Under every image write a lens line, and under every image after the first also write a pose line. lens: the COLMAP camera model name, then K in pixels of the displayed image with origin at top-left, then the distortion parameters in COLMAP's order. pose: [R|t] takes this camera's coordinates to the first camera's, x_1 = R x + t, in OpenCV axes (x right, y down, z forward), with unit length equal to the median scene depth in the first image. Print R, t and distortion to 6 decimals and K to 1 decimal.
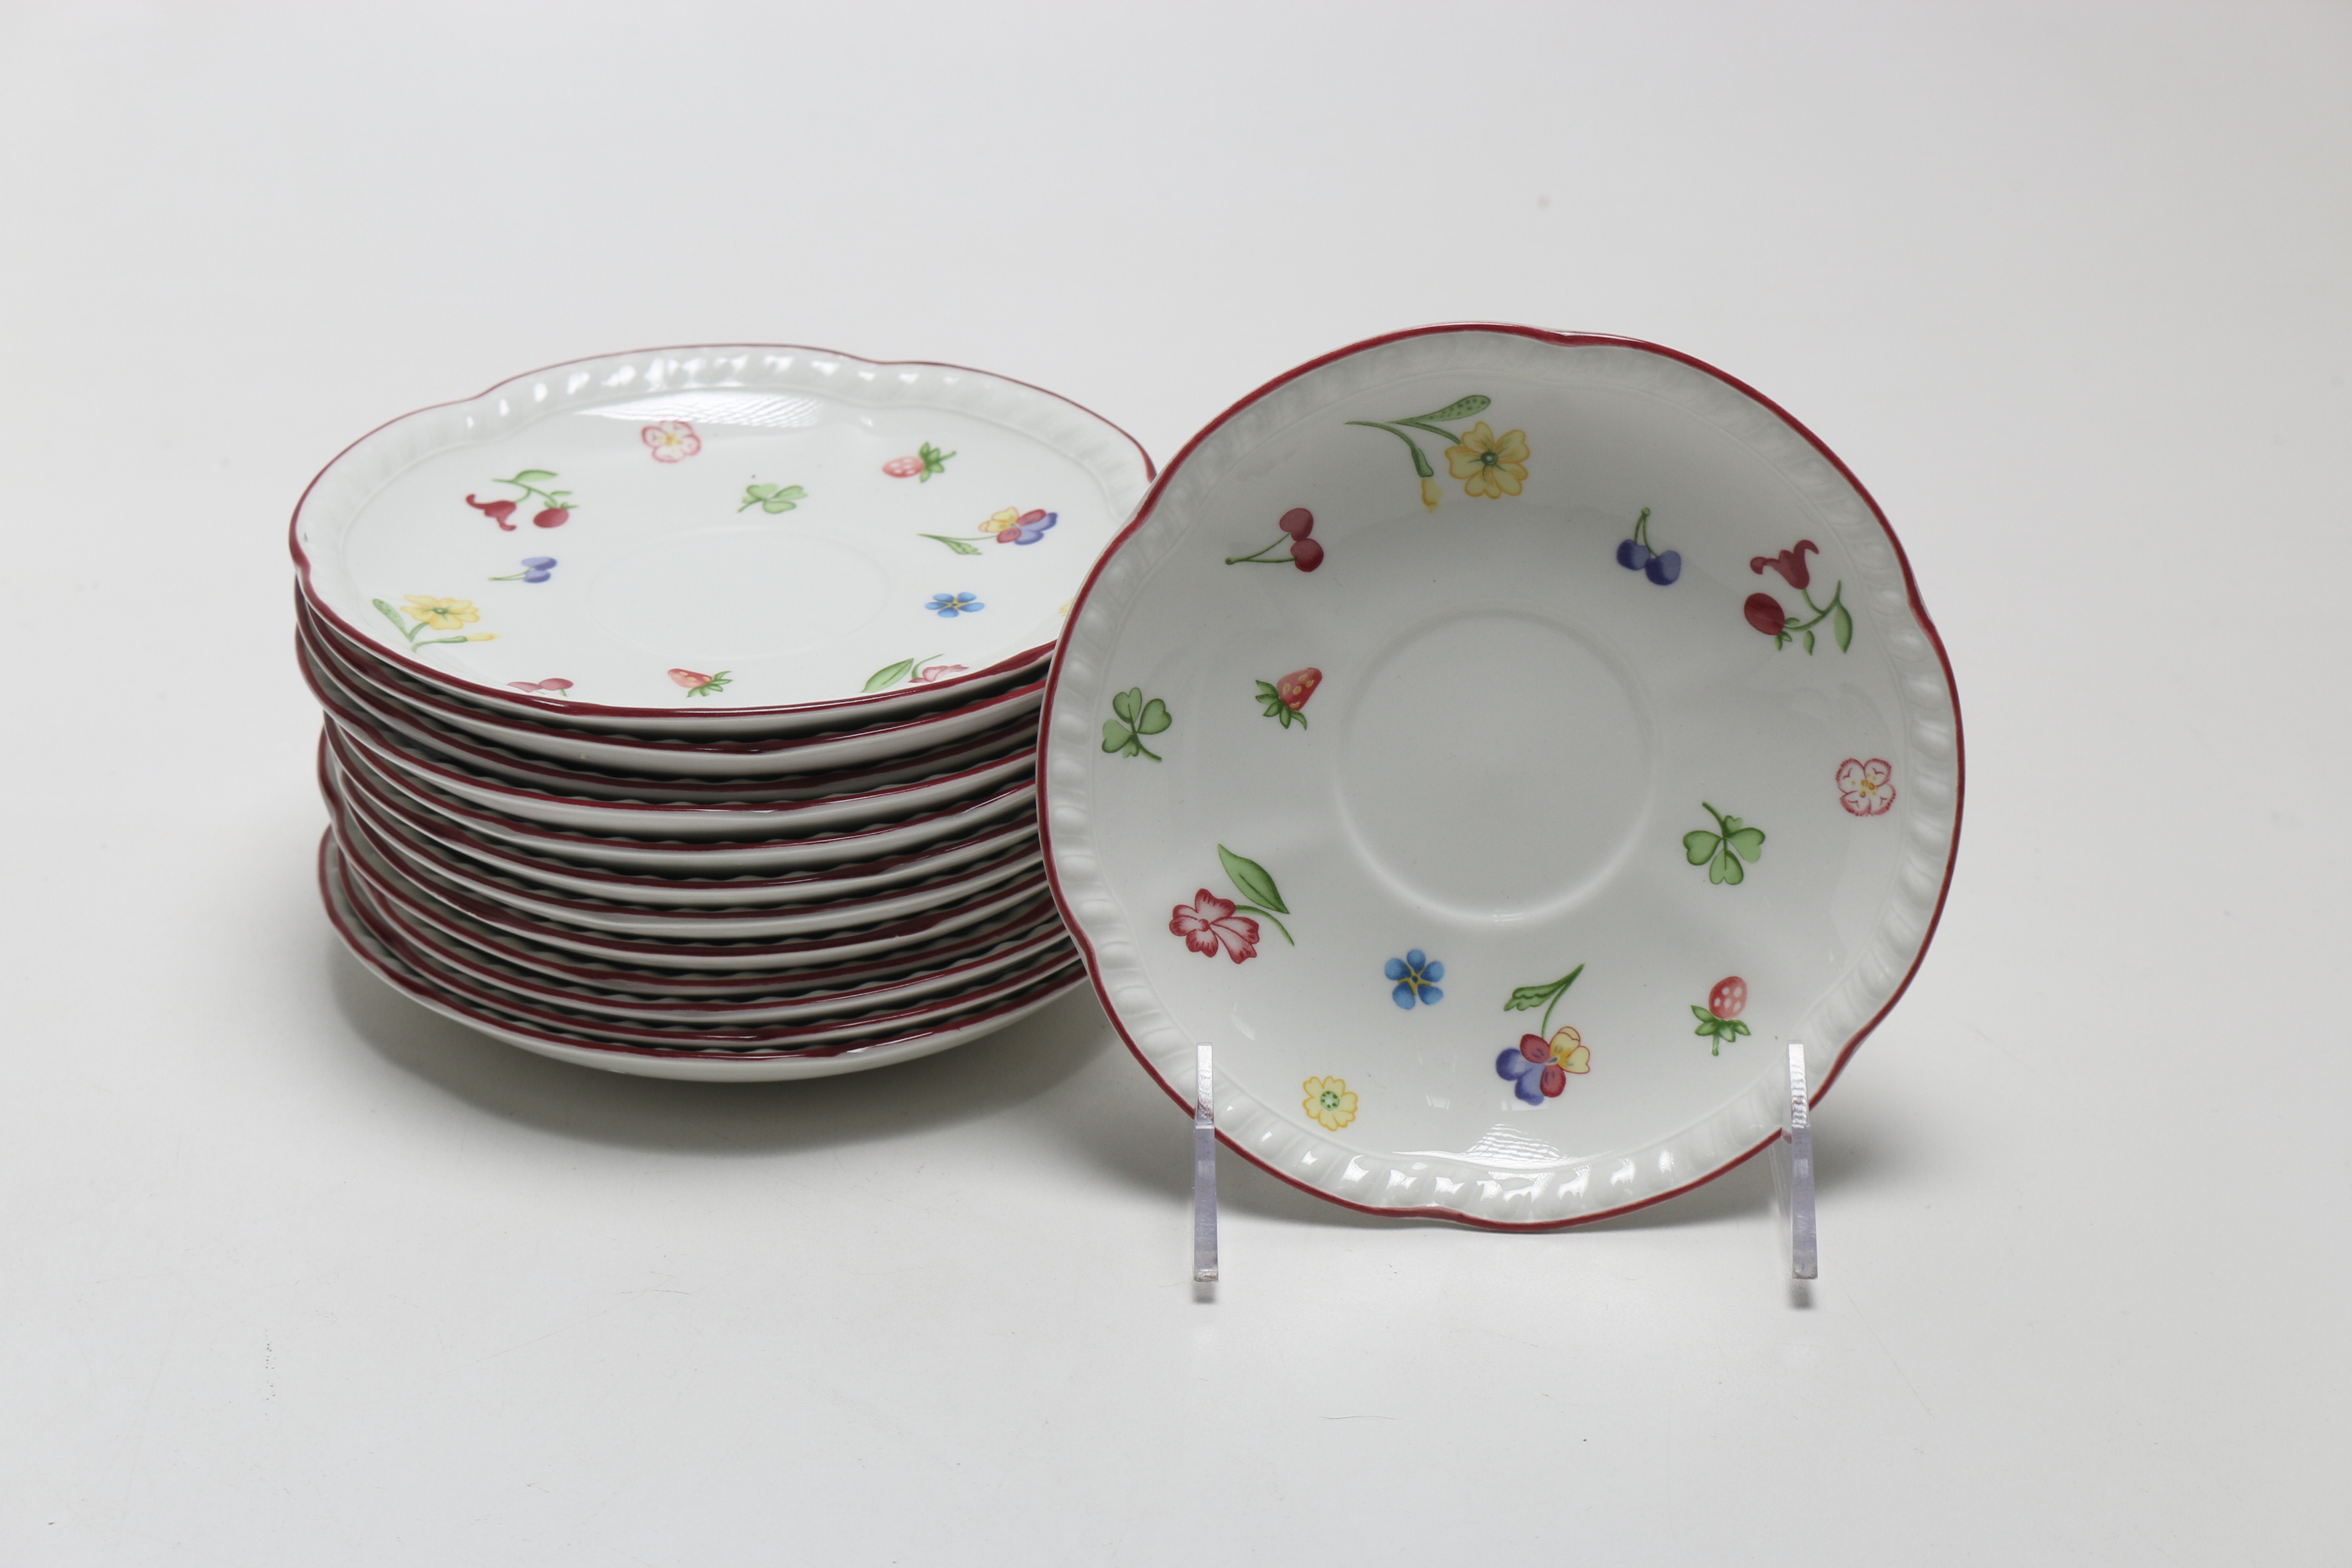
lens RADIAL K [[5750.7, 0, 1168.0], [0, 5750.7, 842.6], [0, 0, 1]] dist [0.006557, 0.338522]
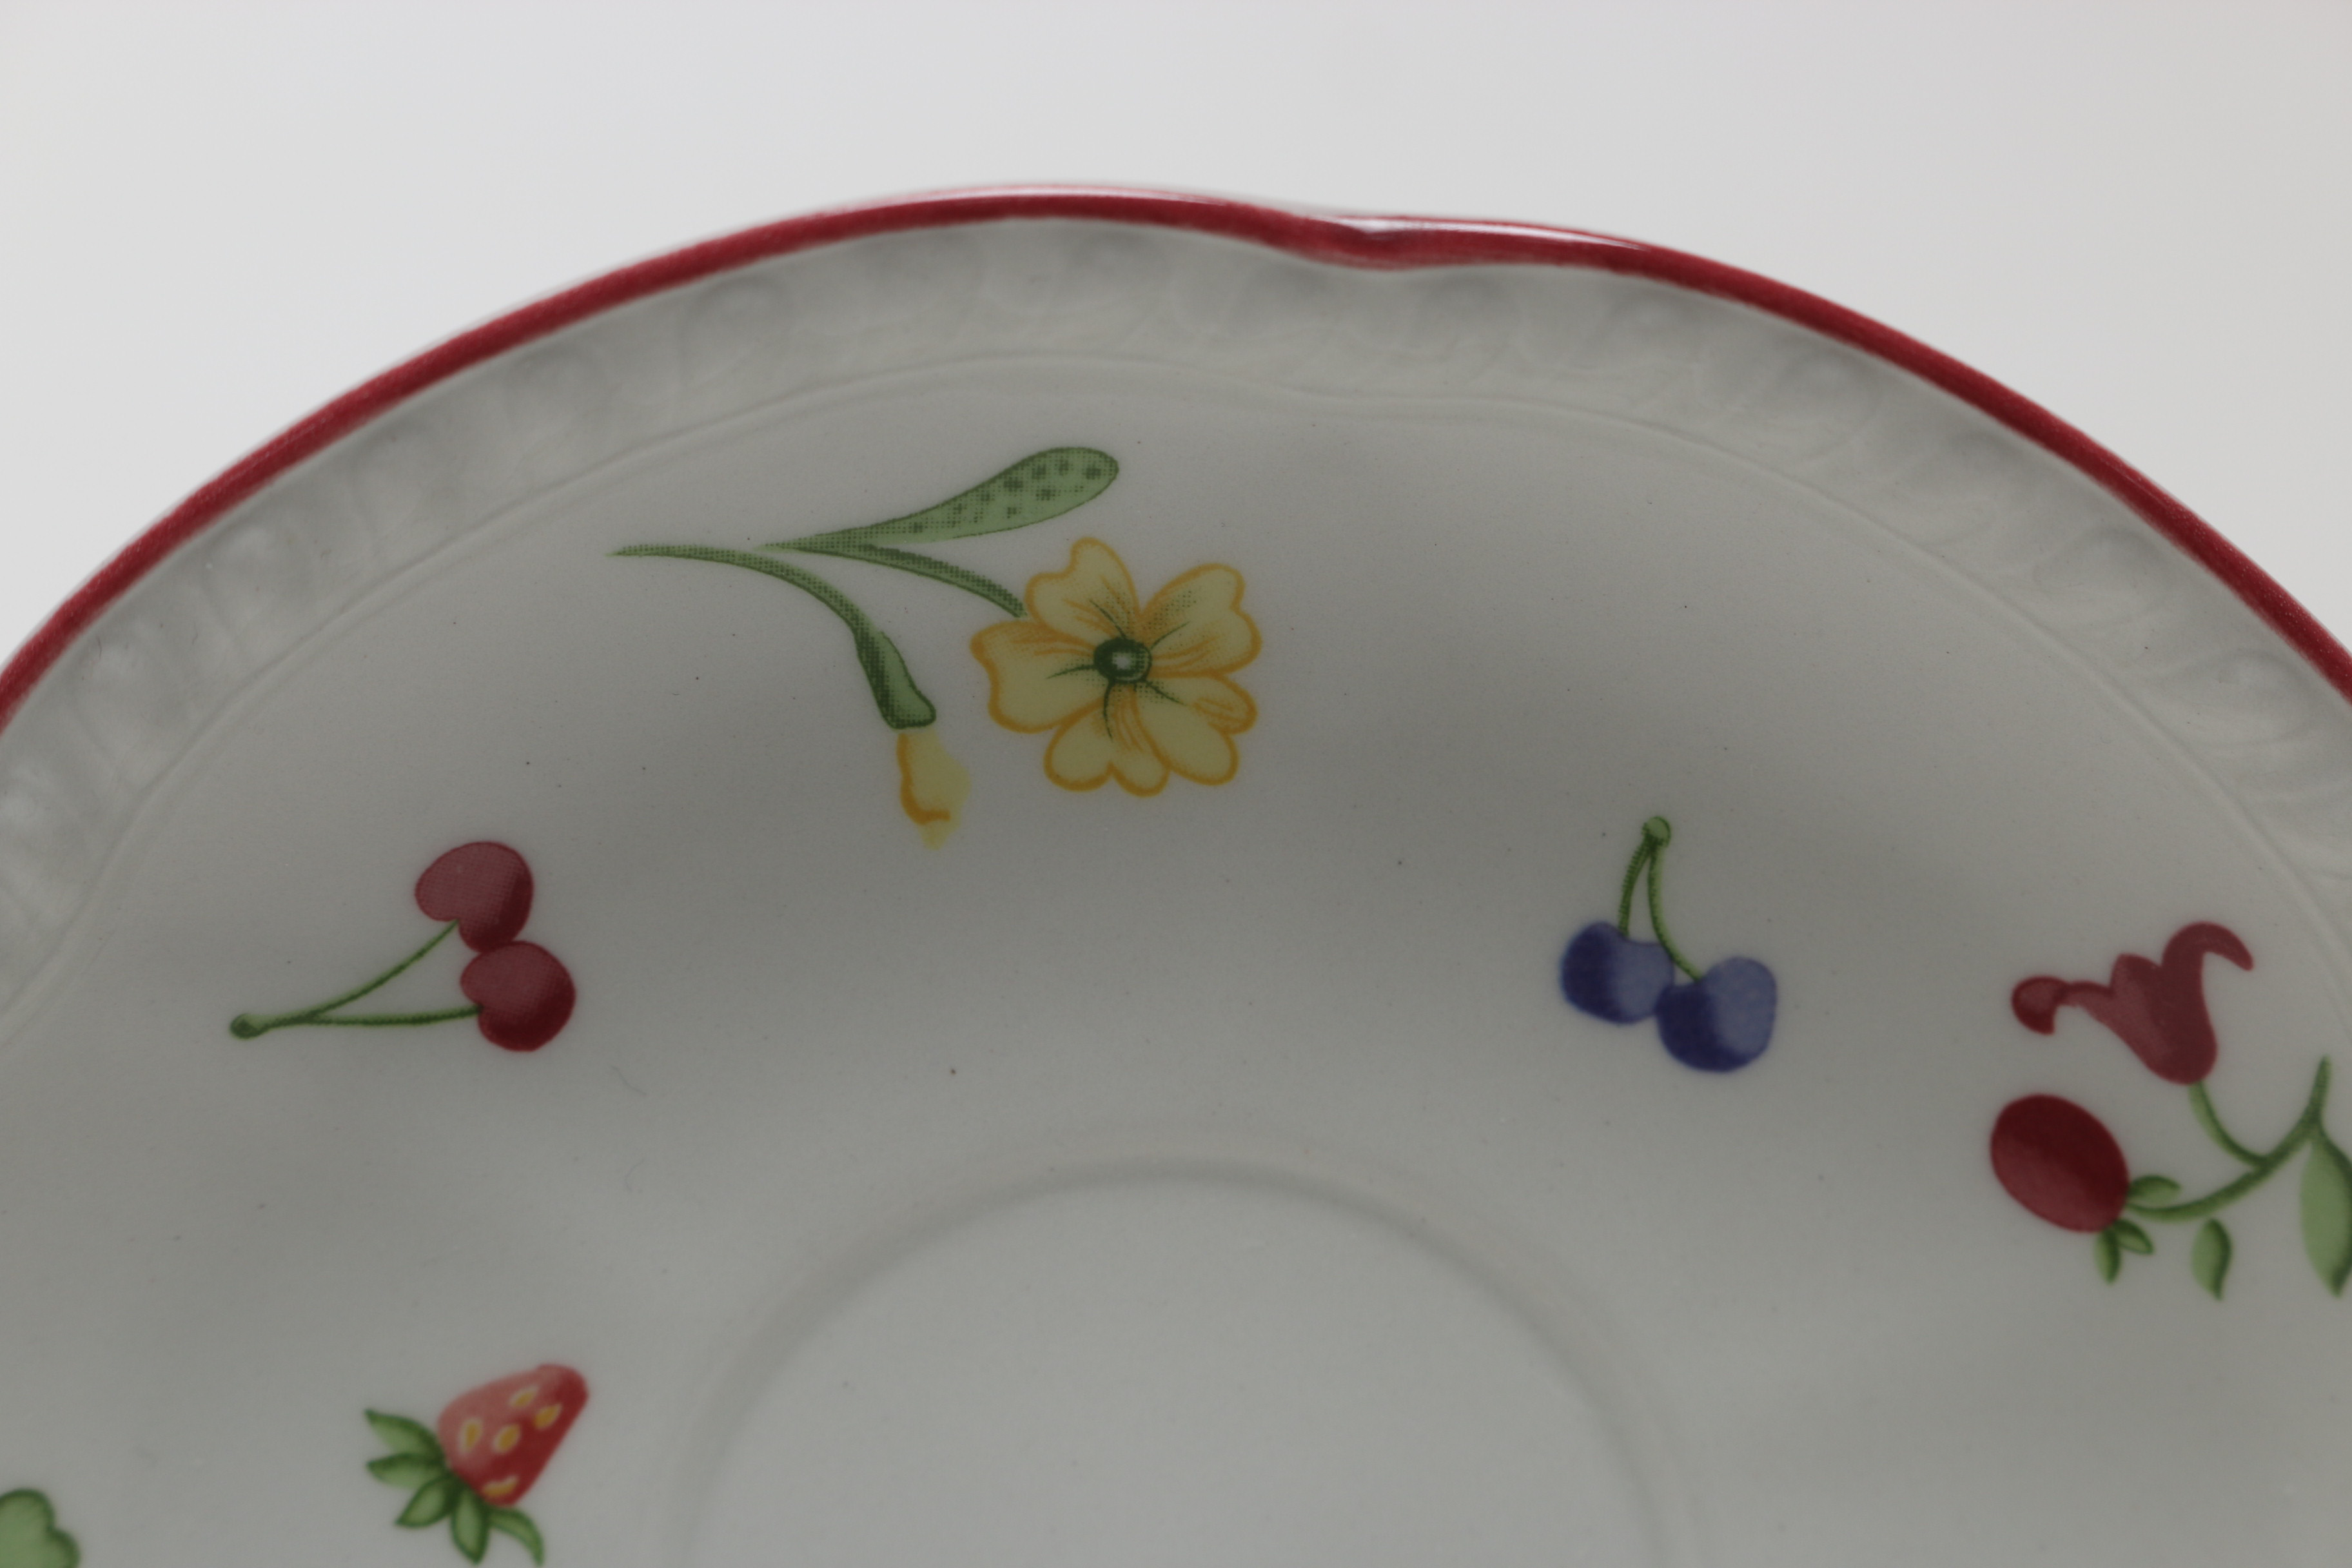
lens RADIAL K [[5750.7, 0, 1168.0], [0, 5750.7, 842.6], [0, 0, 1]] dist [0.006557, 0.338522]
pose [[0.999641, -0.018388, 0.019491, 0.051717], [0.018518, 0.999807, -0.006523, -0.055010], [-0.019367, 0.006881, 0.999789, 0.698965]]
